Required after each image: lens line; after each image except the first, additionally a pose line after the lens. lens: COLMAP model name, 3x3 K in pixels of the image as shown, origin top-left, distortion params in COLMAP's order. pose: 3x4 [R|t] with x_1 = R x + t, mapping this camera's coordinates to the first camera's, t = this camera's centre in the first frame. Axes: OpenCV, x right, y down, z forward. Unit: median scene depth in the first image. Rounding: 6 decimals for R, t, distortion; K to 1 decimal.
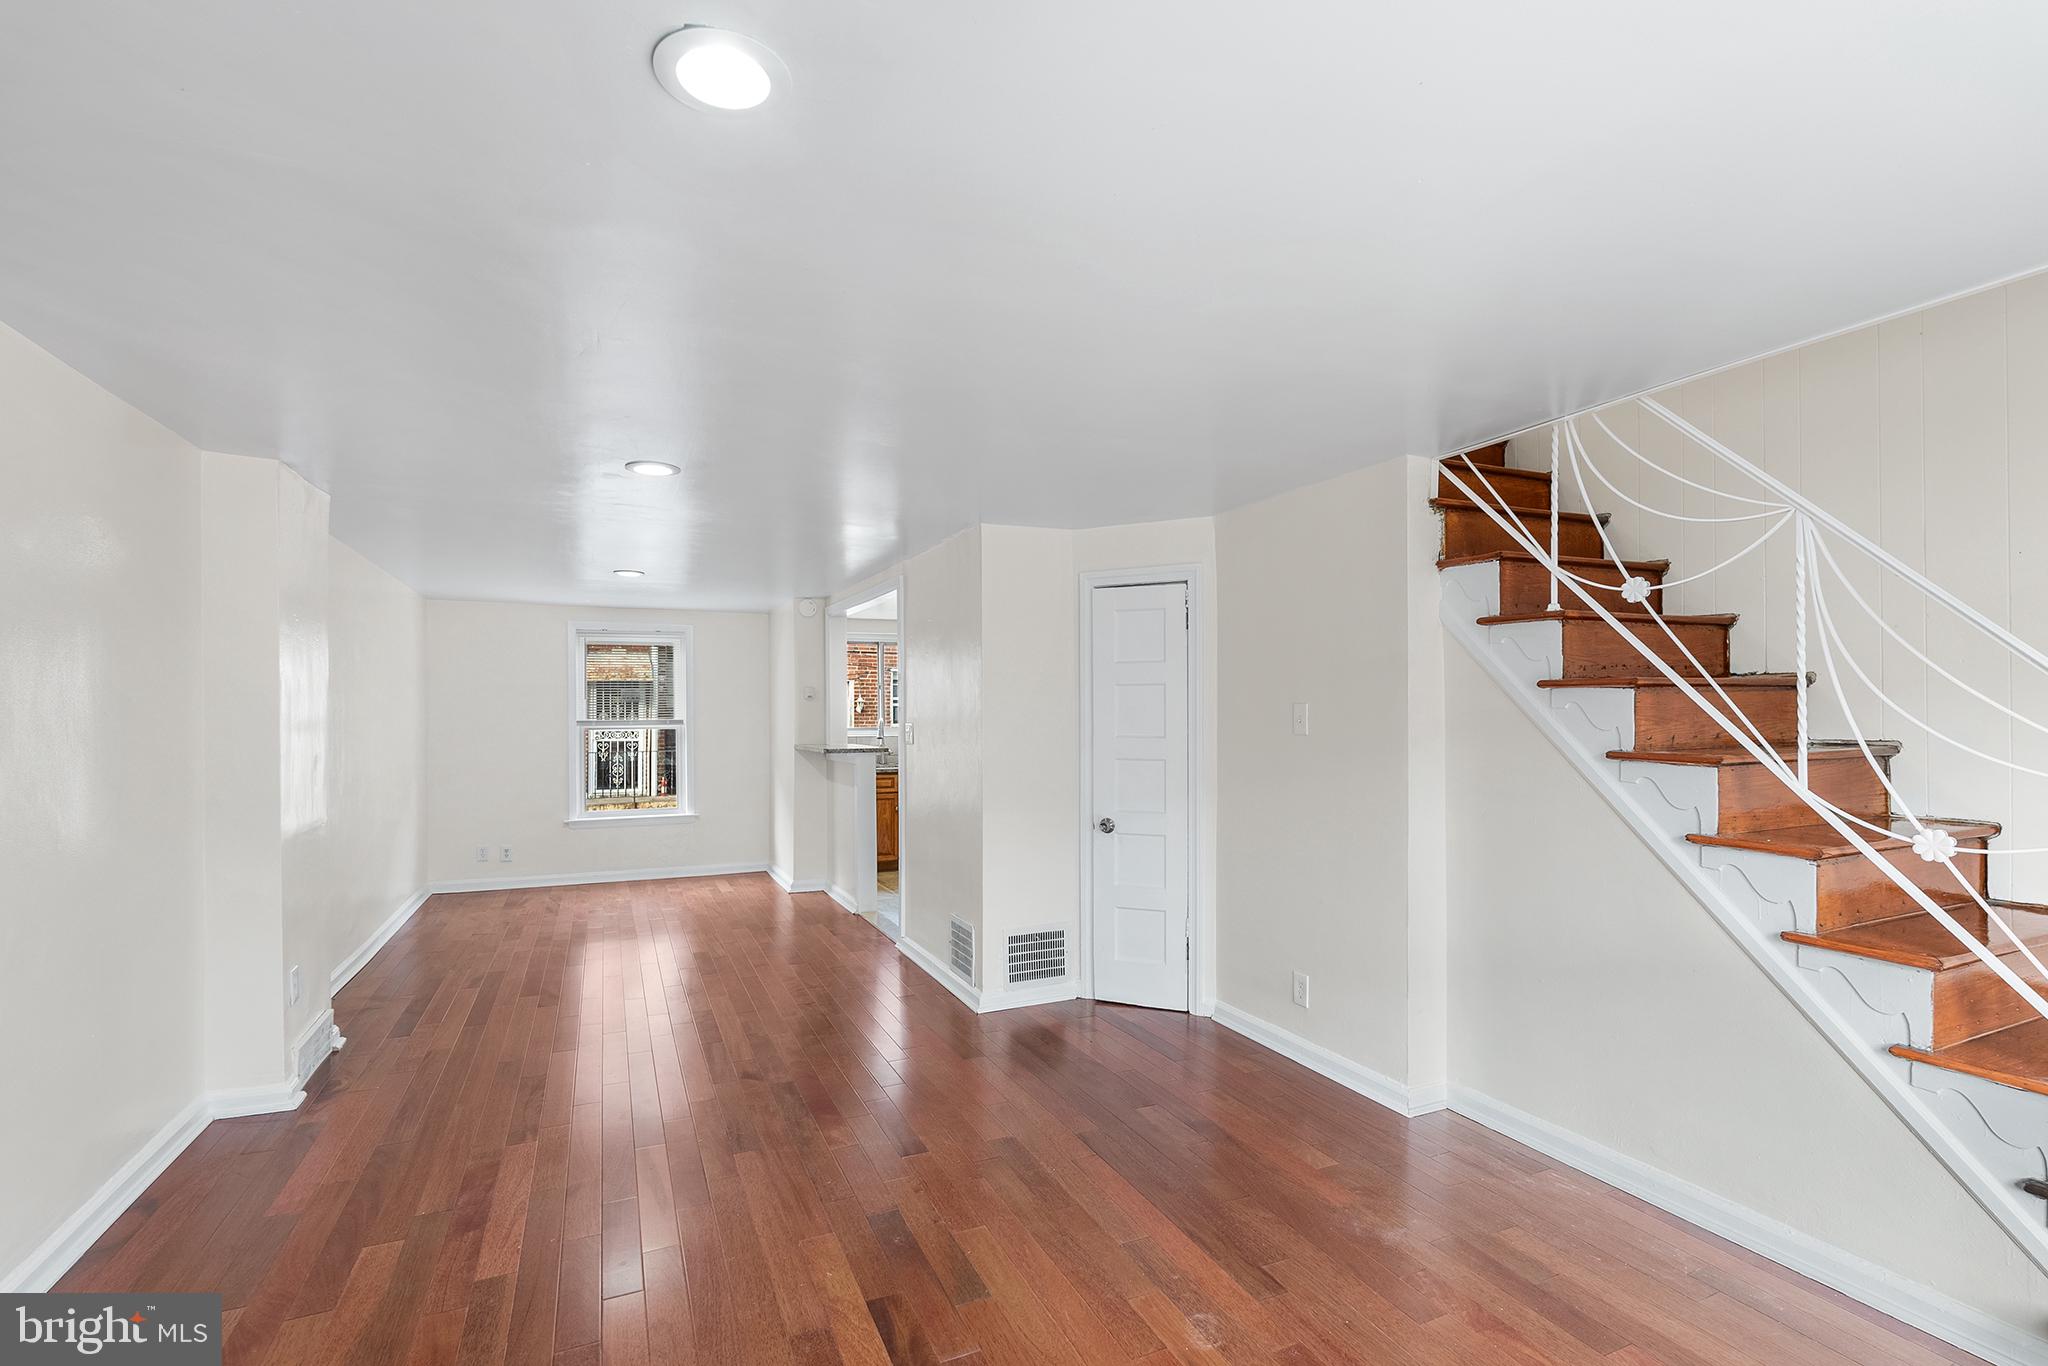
lens RADIAL K [[920.0, 0, 1010.6], [0, 920.0, 712.3], [0, 0, 1]] dist [-0.004769, 0.001036]
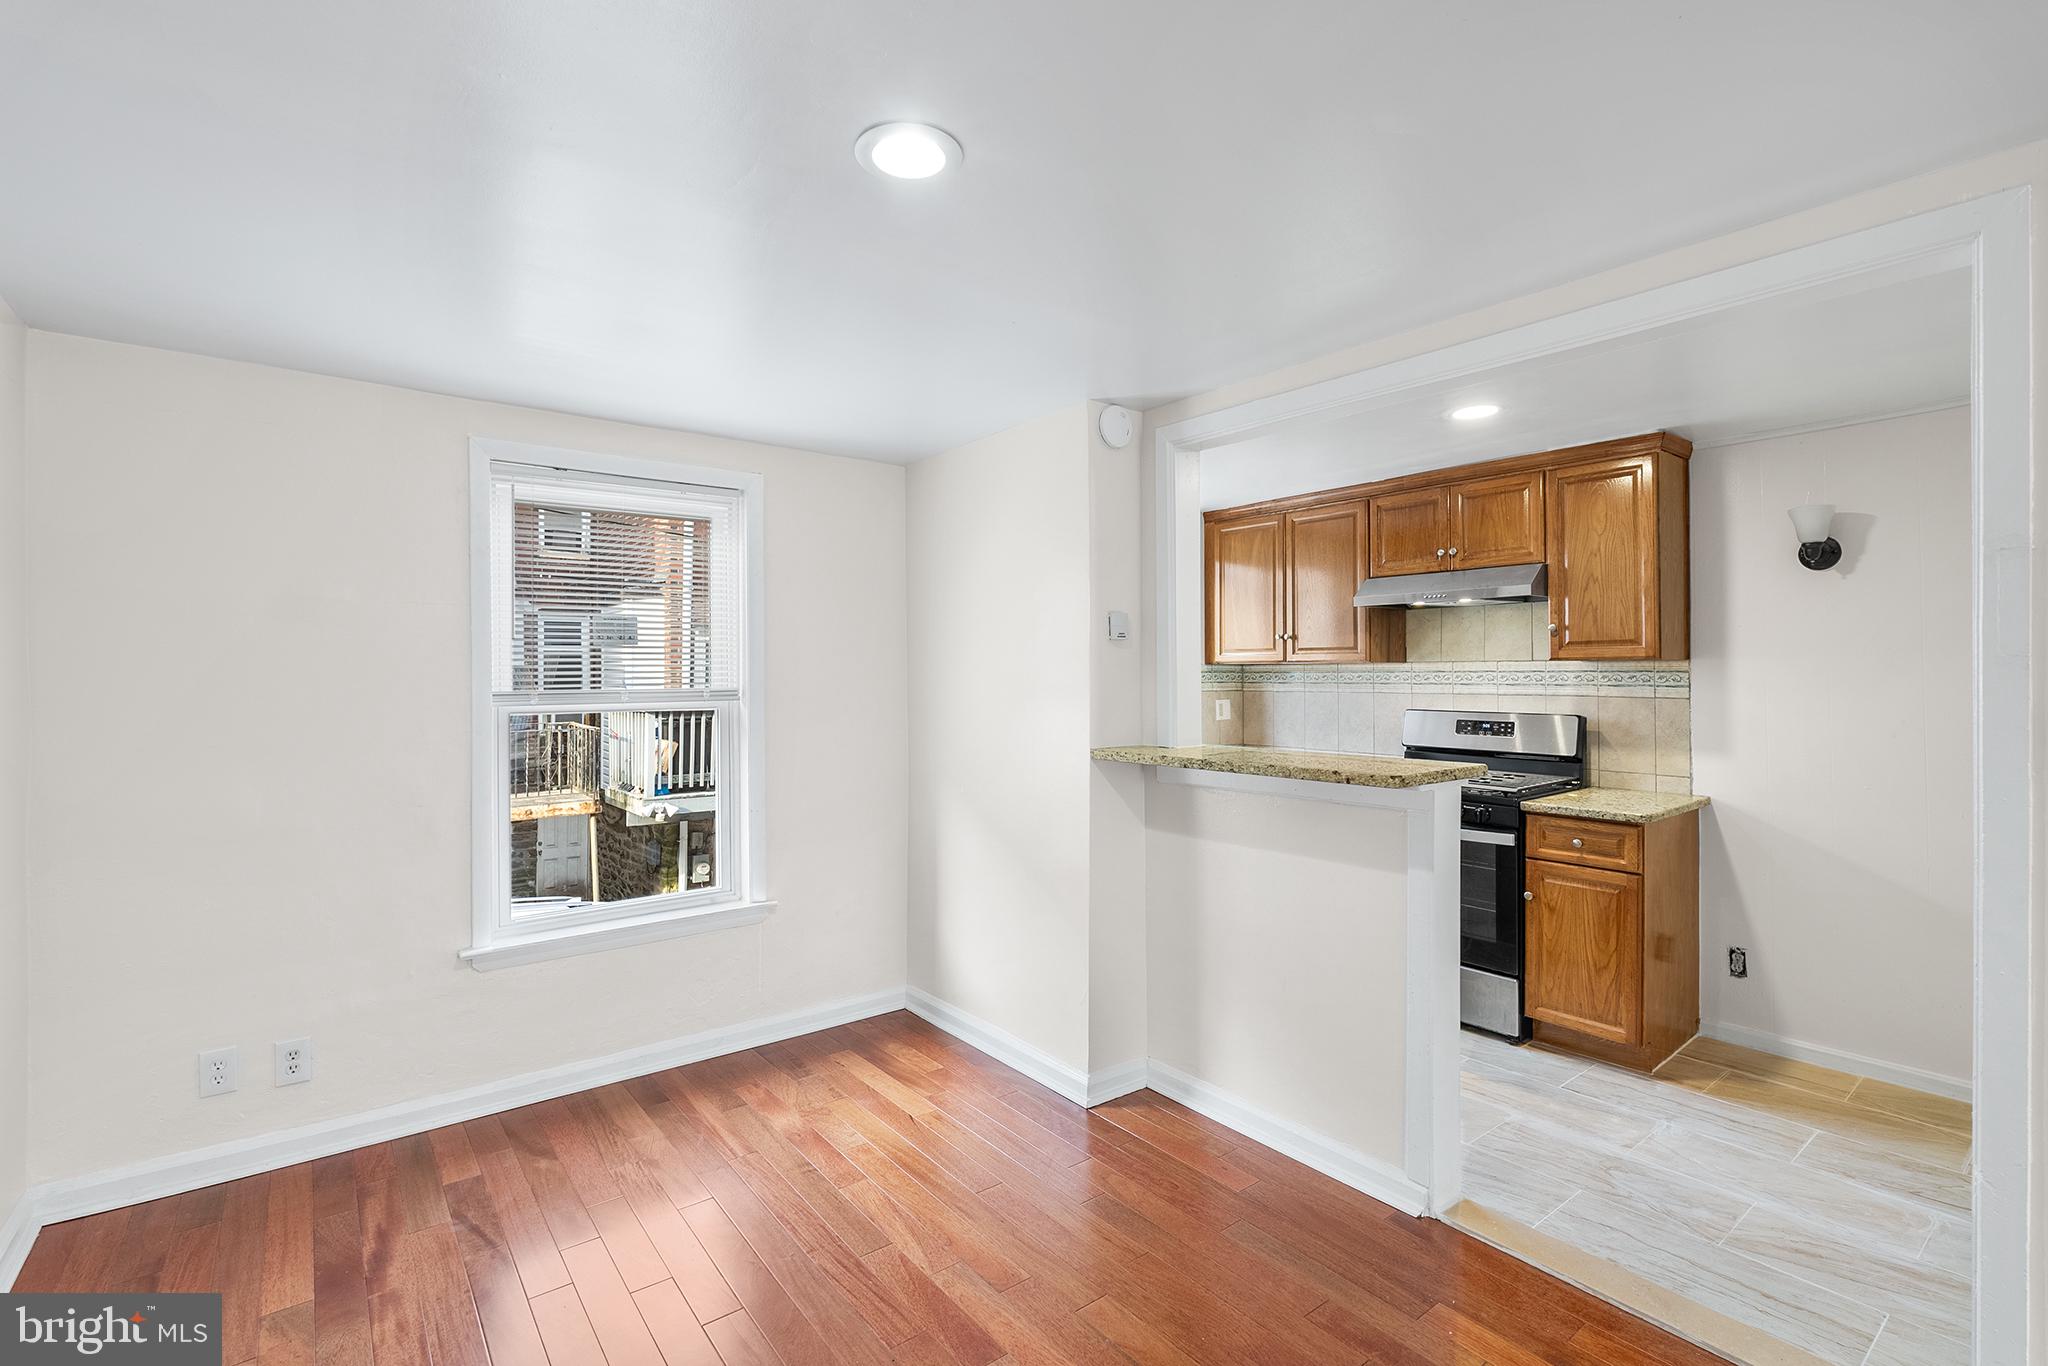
lens RADIAL K [[920.0, 0, 1013.8], [0, 920.0, 676.3], [0, 0, 1]] dist [-0.004769, 0.001036]
pose [[0.973417, -0.000330, 0.229038, -0.367613], [-0.000196, 0.999997, 0.002276, 0.001142], [-0.229038, -0.002260, 0.973415, 0.603967]]
